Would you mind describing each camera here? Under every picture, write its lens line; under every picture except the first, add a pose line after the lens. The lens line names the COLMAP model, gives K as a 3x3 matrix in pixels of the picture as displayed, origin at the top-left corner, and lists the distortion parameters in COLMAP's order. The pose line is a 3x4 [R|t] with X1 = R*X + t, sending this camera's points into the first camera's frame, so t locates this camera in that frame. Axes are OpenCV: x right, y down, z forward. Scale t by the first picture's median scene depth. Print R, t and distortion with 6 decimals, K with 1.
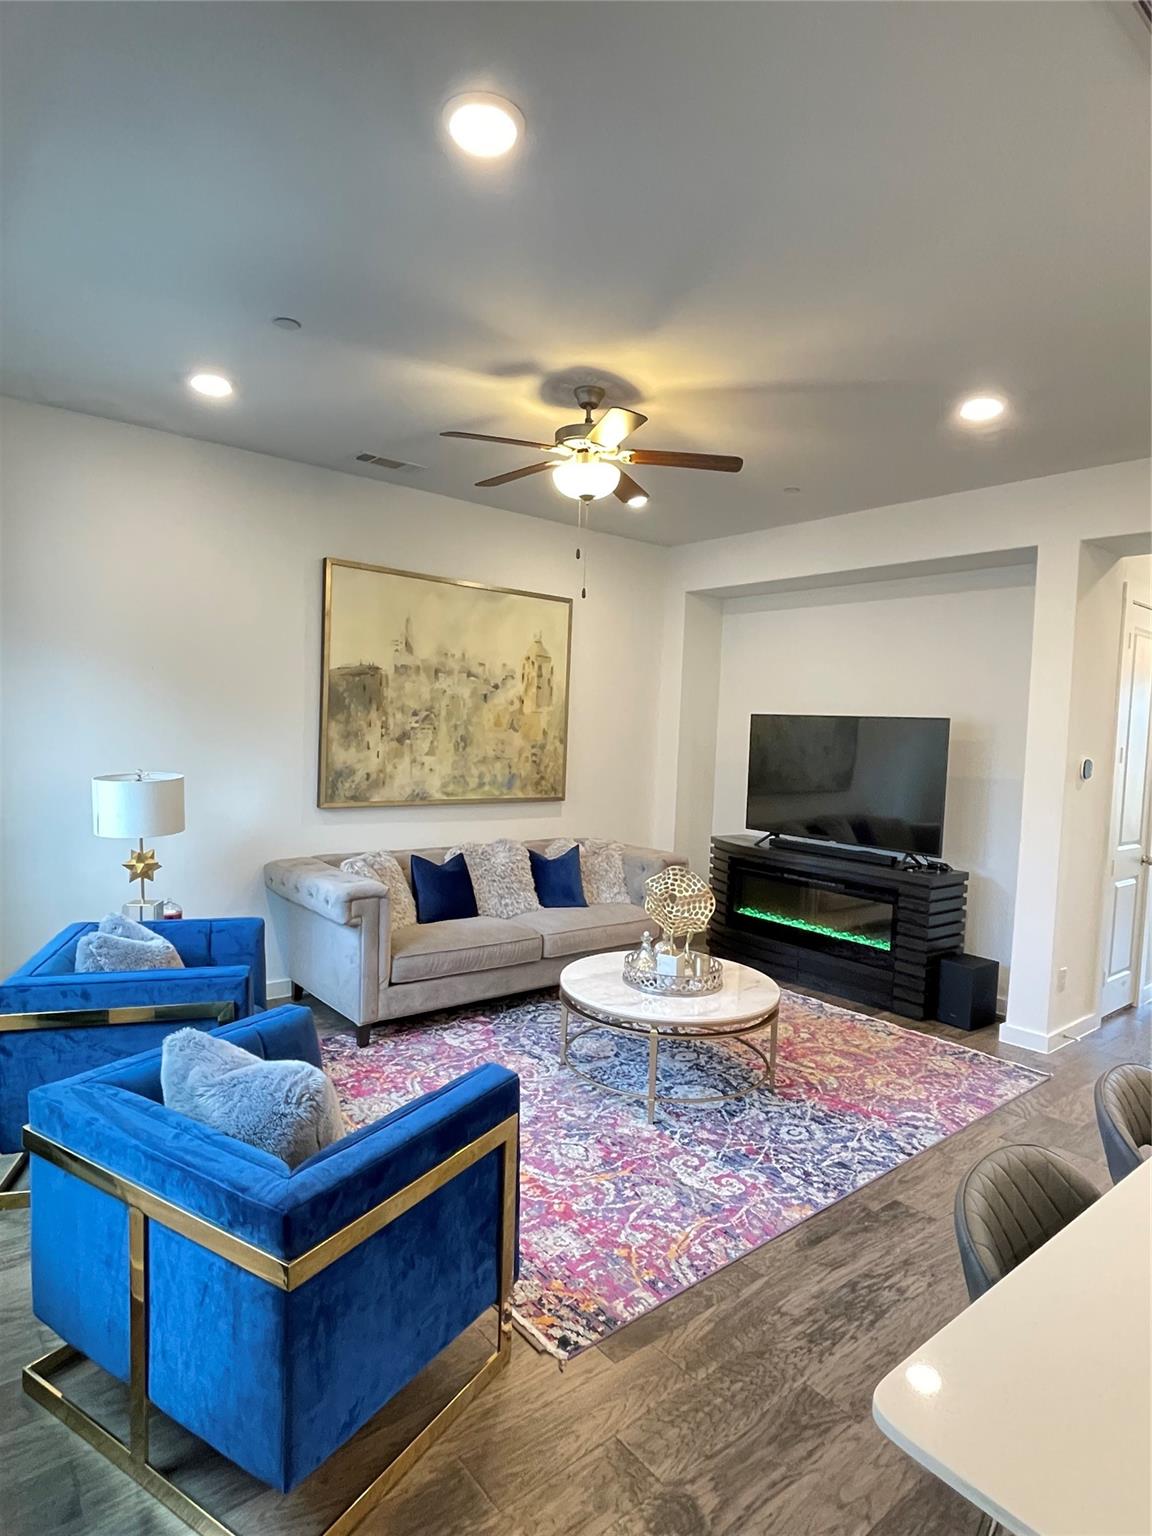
lens RADIAL K [[865.0, 0, 583.3], [0, 865.0, 770.5], [0, 0, 1]] dist [0.001313, -0.000341]
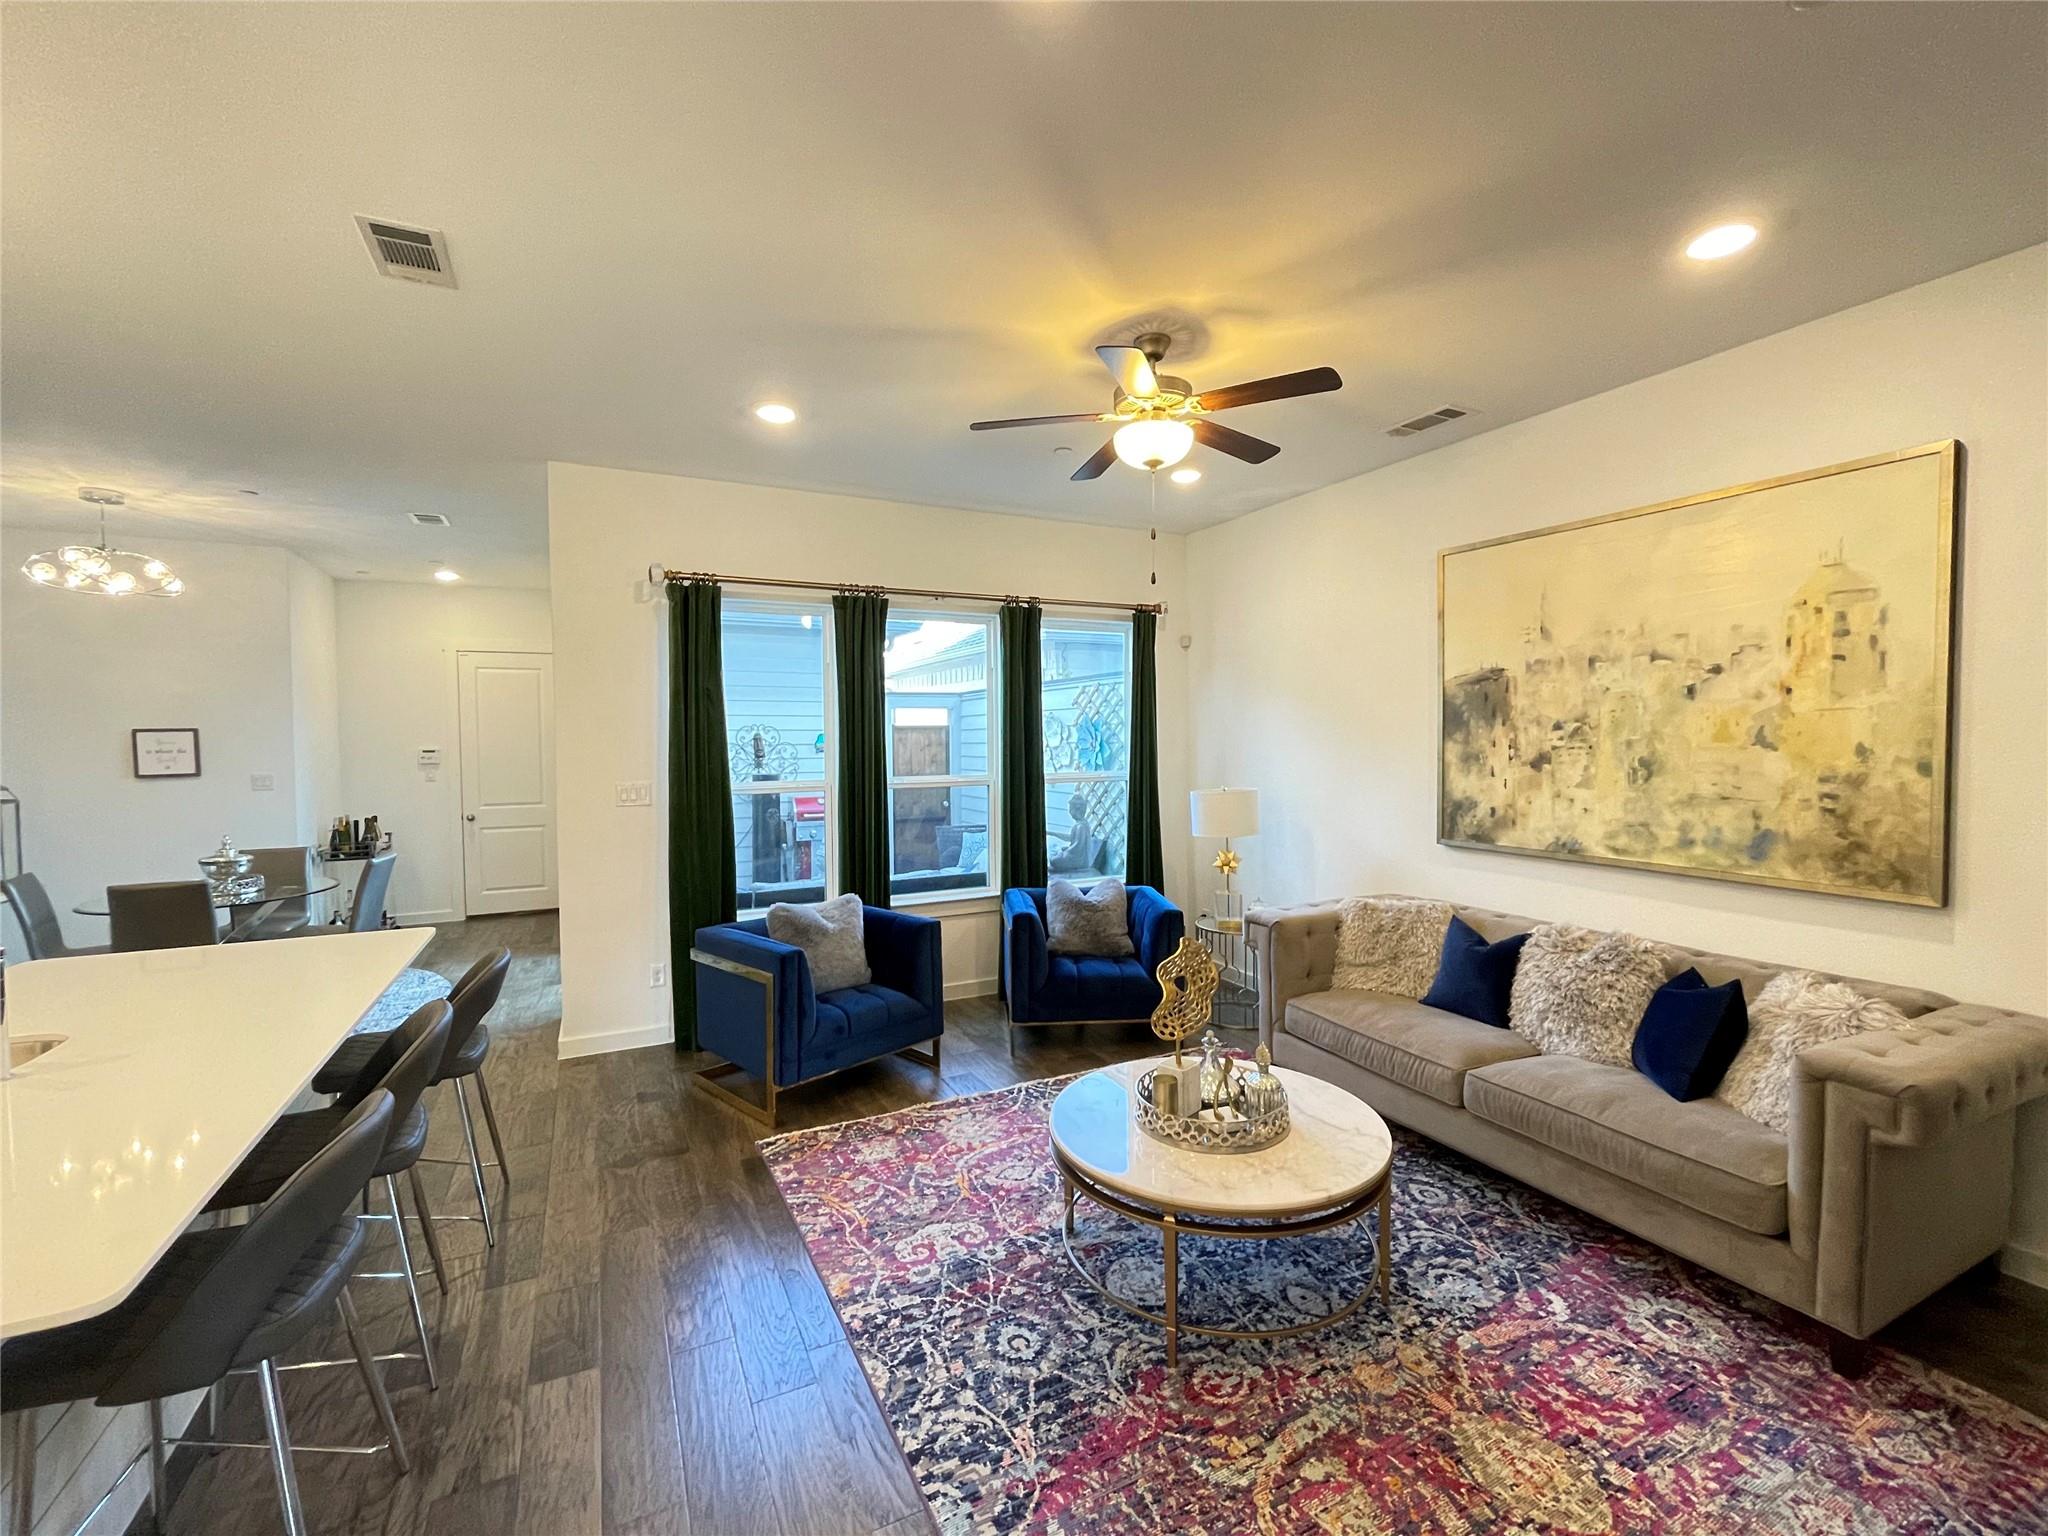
lens RADIAL K [[882.9, 0, 1023.3], [0, 882.9, 766.6], [0, 0, 1]] dist [-0.002118, 0.000920]
pose [[-0.235043, -0.005799, -0.971968, 0.609260], [-0.053921, 0.998520, 0.007082, -0.016176], [0.970488, 0.054074, -0.235007, 0.772542]]
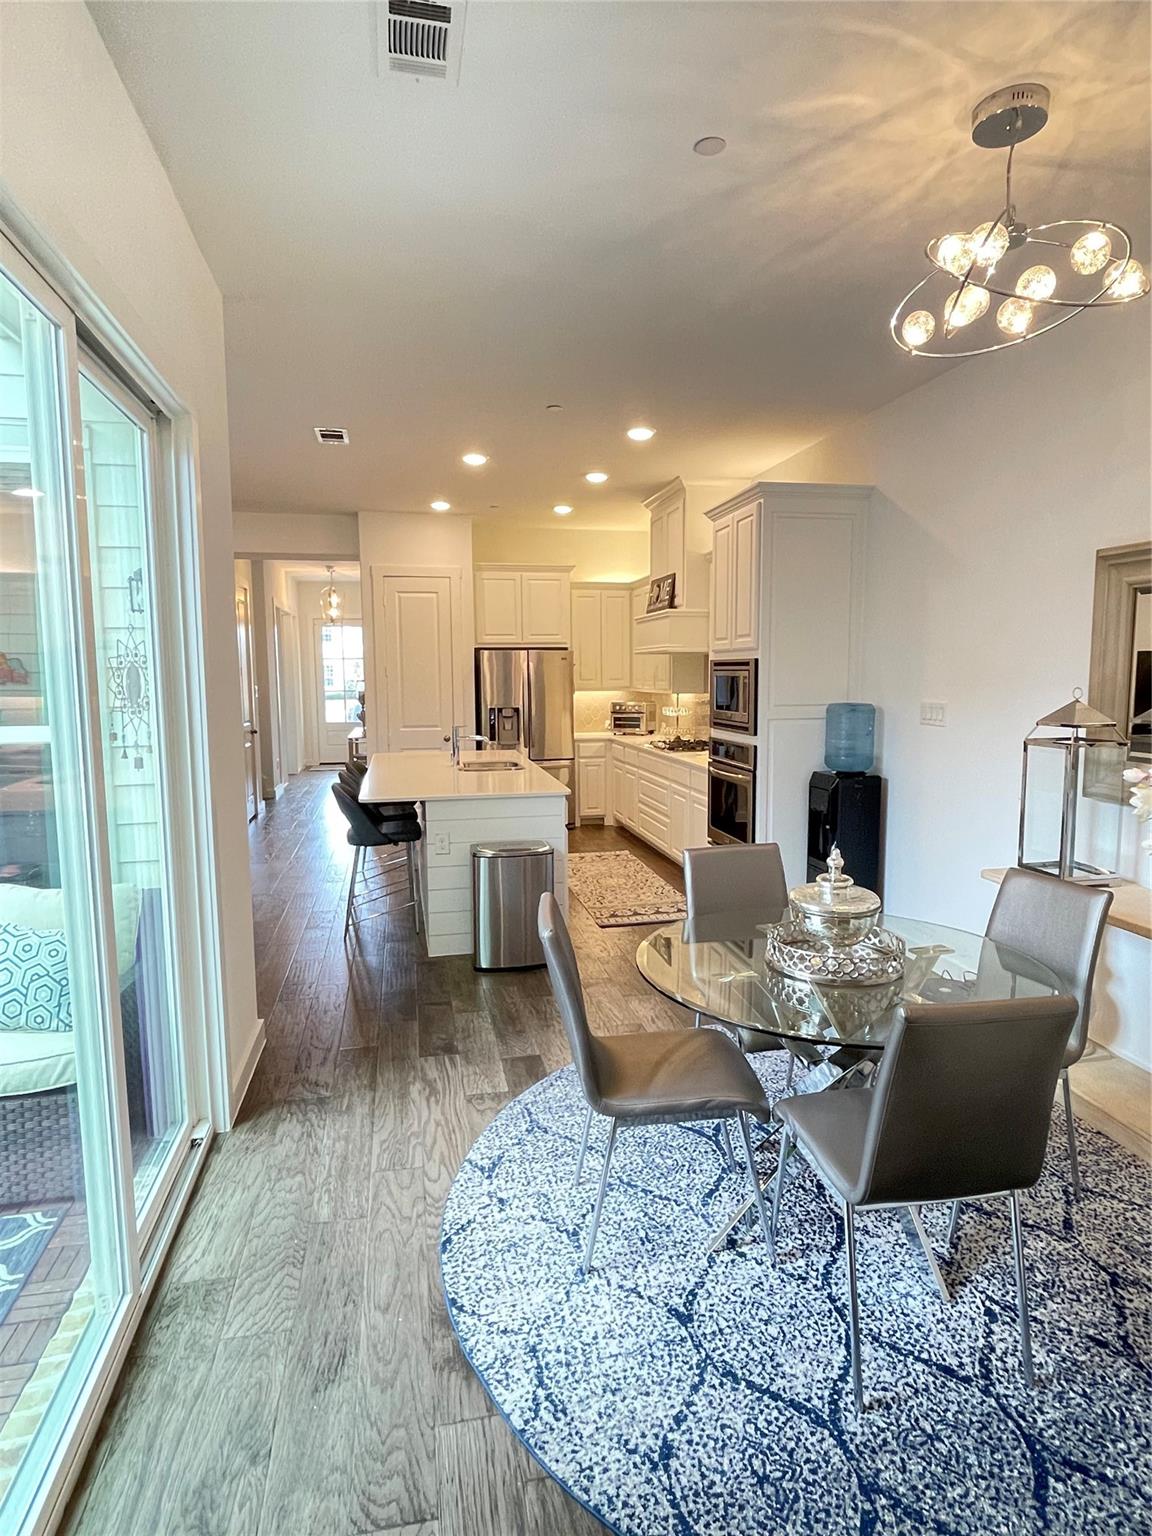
lens RADIAL K [[865.0, 0, 583.3], [0, 865.0, 770.5], [0, 0, 1]] dist [0.001313, -0.000341]
pose [[0.466557, -0.144194, 0.872658, -0.606597], [0.072944, 0.989534, 0.124507, 0.012088], [-0.881478, 0.005565, 0.472192, -0.437955]]
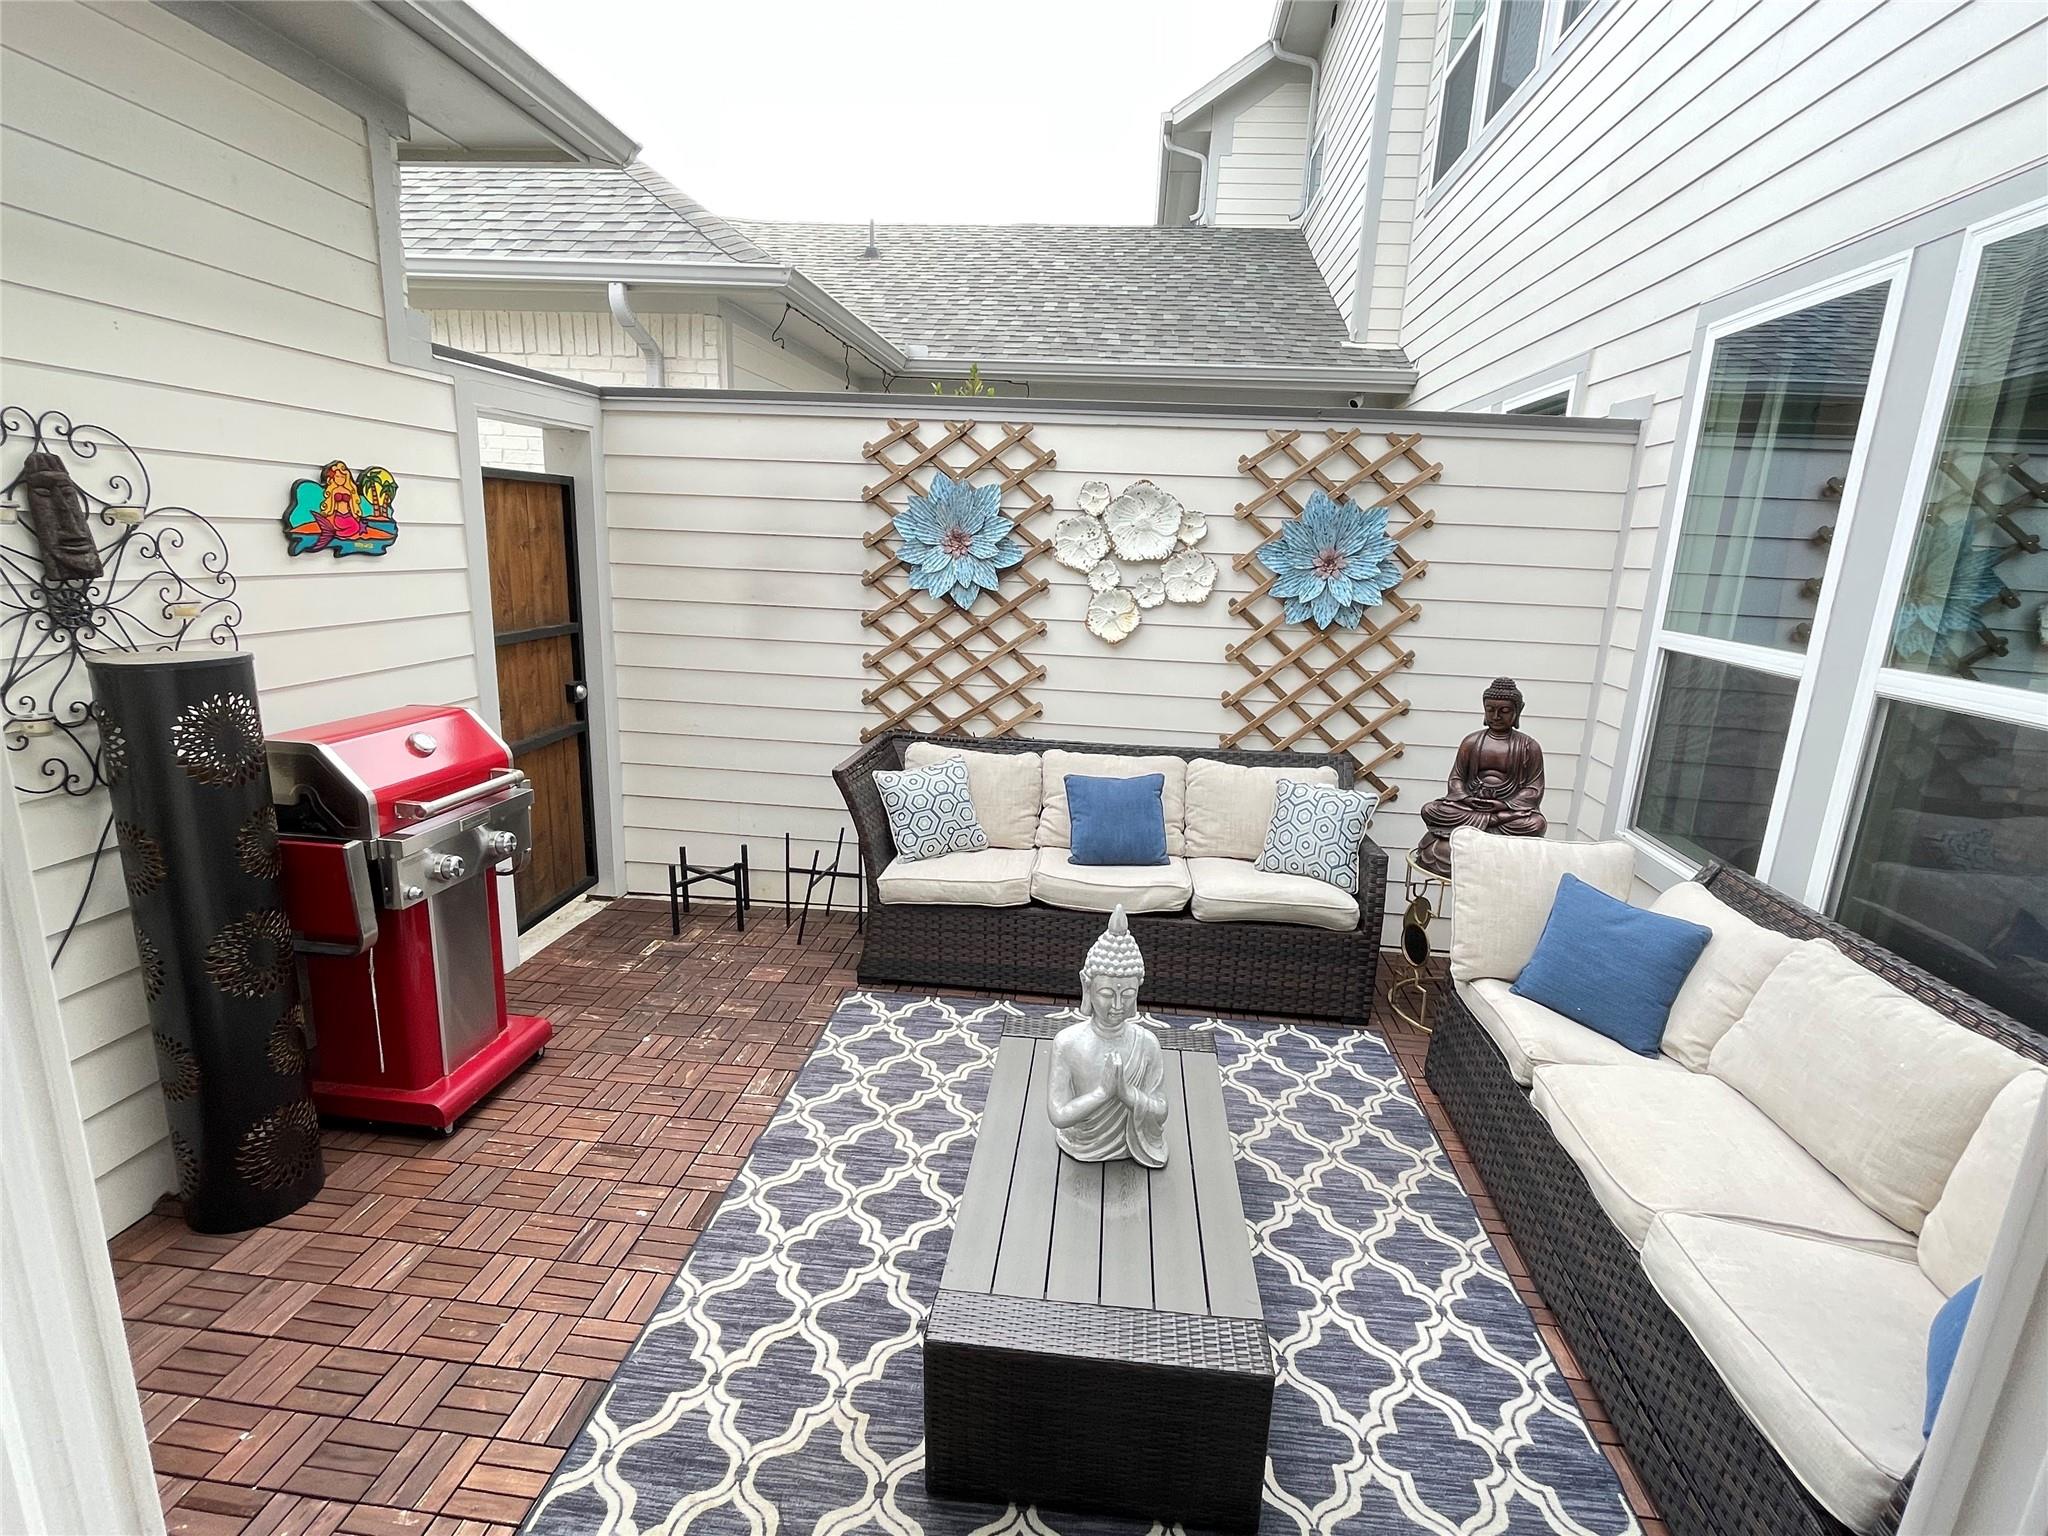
lens RADIAL K [[981.4, 0, 1029.9], [0, 981.4, 768.9], [0, 0, 1]] dist [-0.006812, -0.000164]
pose [[0.700986, 0.155332, -0.696053, -0.403115], [-0.053799, 0.984729, 0.165573, -0.003055], [0.711142, -0.078617, 0.698639, -0.159170]]
